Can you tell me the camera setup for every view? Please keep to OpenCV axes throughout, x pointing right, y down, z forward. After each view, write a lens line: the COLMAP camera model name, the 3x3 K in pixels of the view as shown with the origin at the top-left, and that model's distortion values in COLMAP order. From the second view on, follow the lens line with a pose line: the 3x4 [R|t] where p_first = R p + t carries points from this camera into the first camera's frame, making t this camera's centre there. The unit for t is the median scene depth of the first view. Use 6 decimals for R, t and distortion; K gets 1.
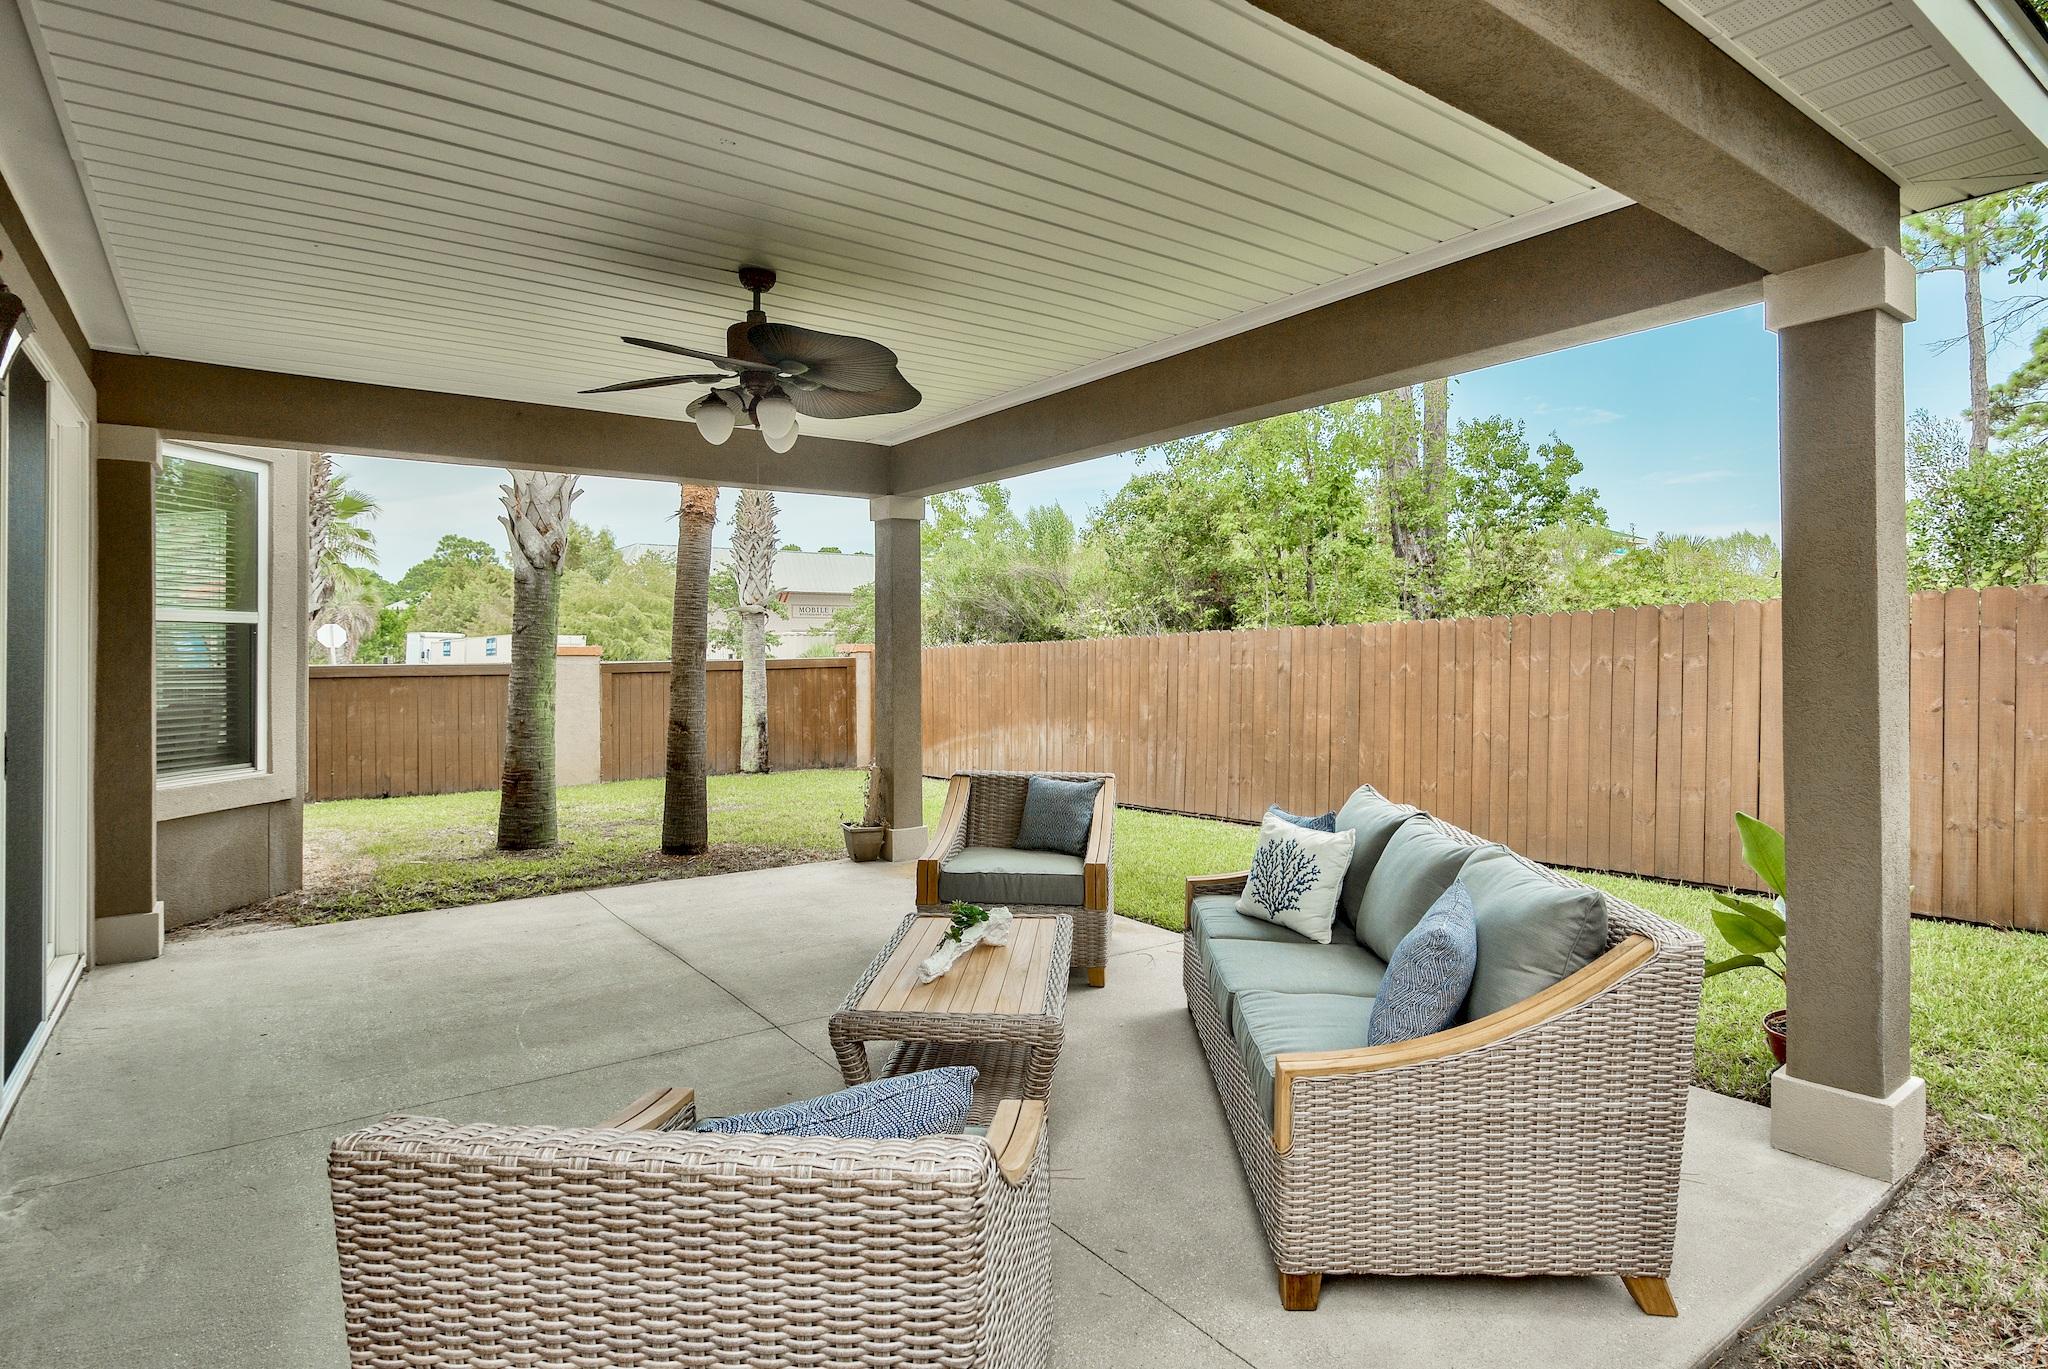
lens RADIAL K [[1055.6, 0, 1025.1], [0, 1055.6, 658.1], [0, 0, 1]] dist [0.001309, 0.000074]
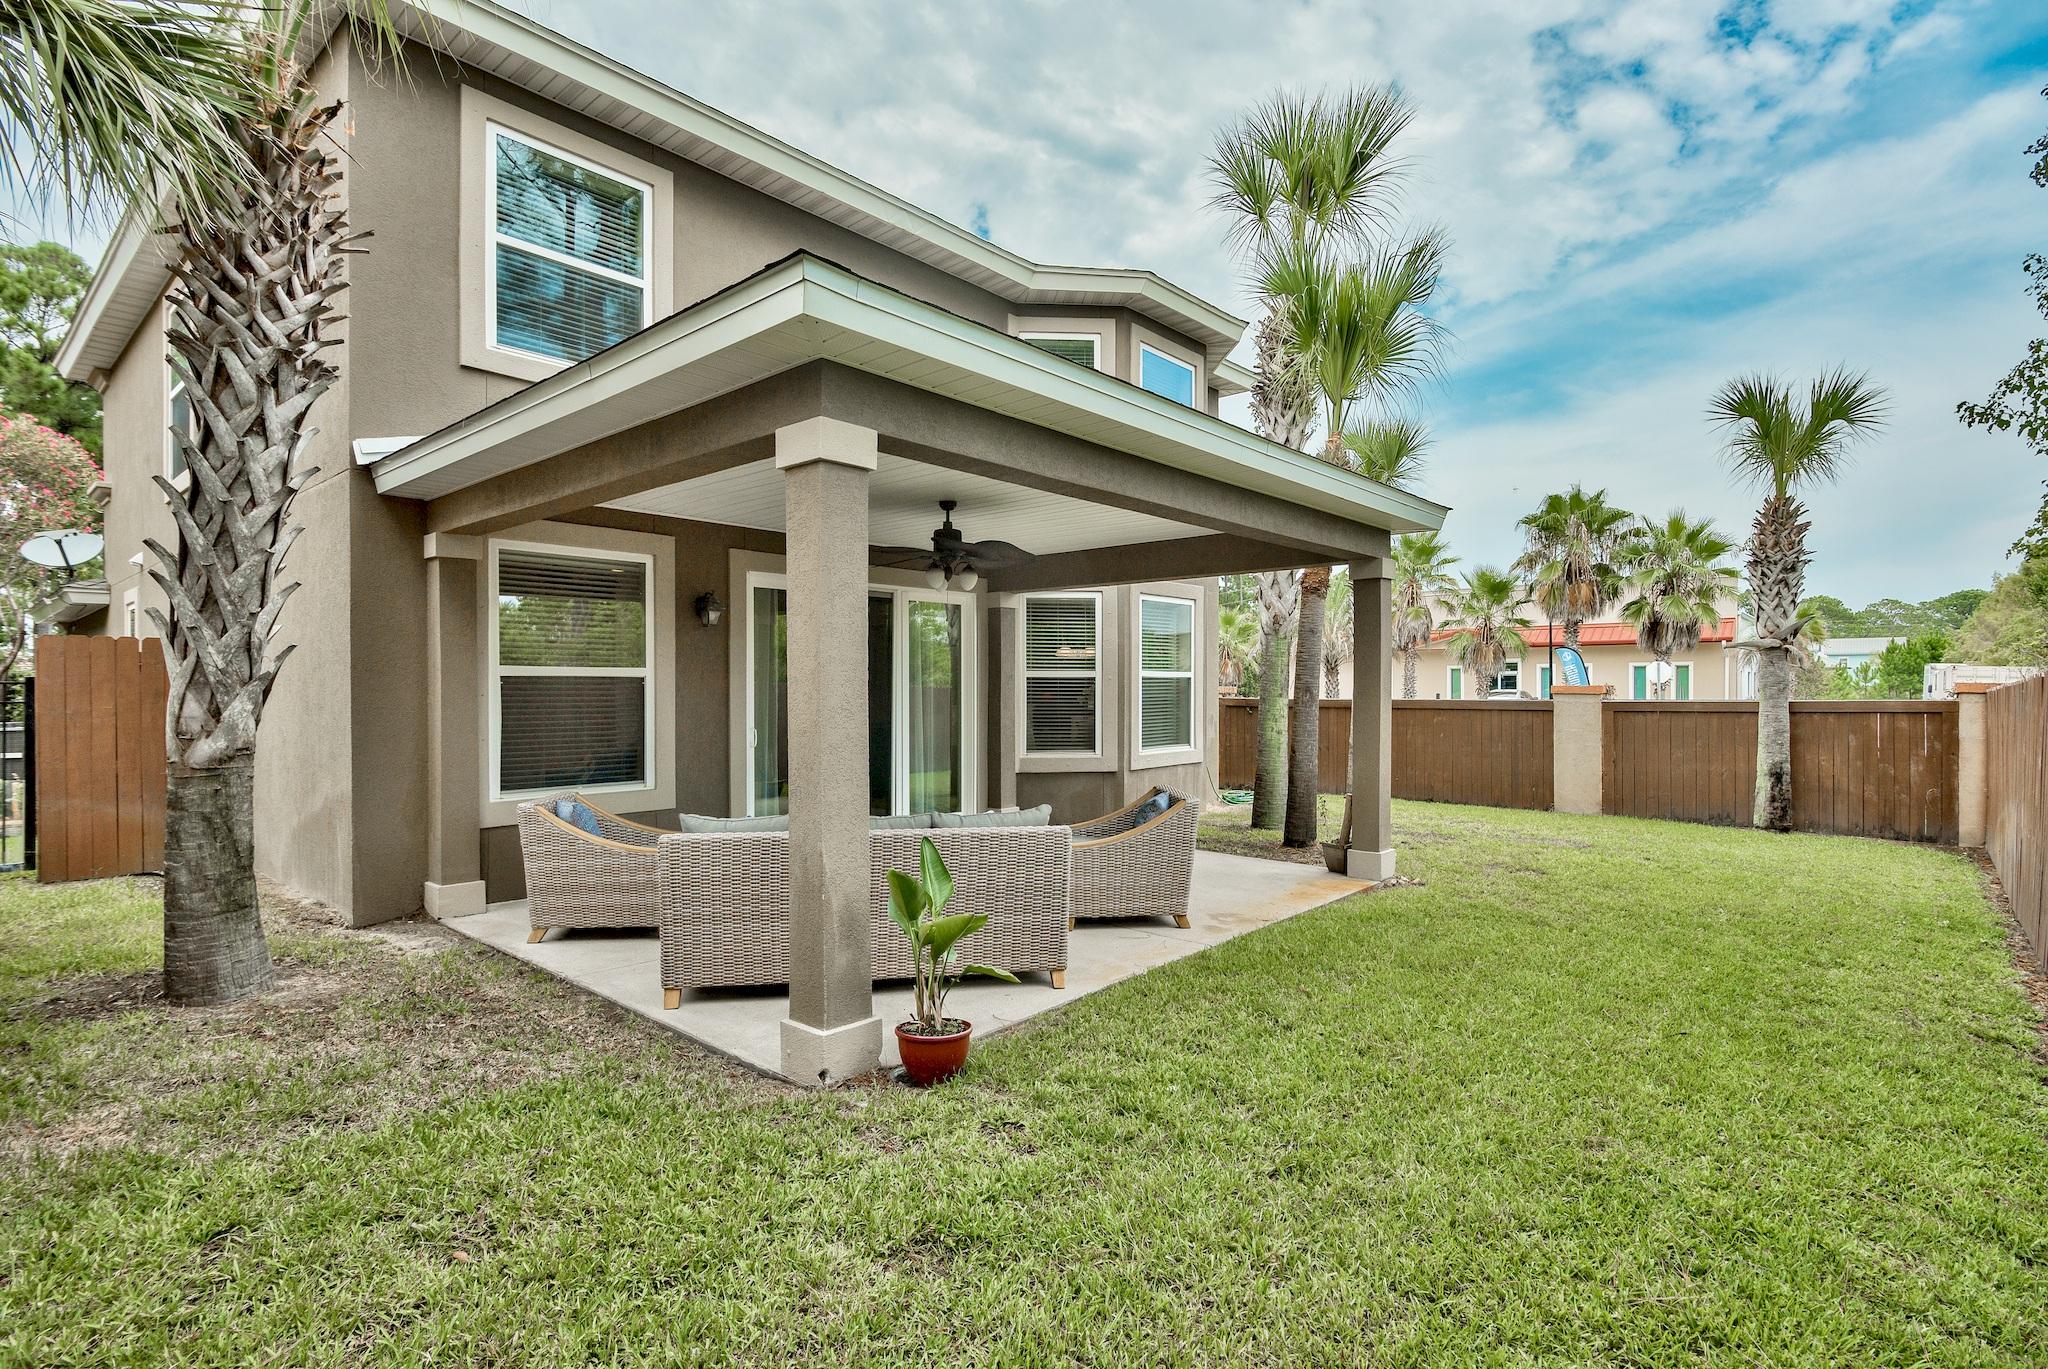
lens RADIAL K [[1038.8, 0, 1024.0], [0, 1038.8, 684.5], [0, 0, 1]] dist [0.000969, -0.000154]
pose [[0.170323, 0.001191, -0.985388, 0.521246], [-0.006222, 0.999981, 0.000134, -0.009032], [0.985369, 0.006108, 0.170327, 0.253809]]
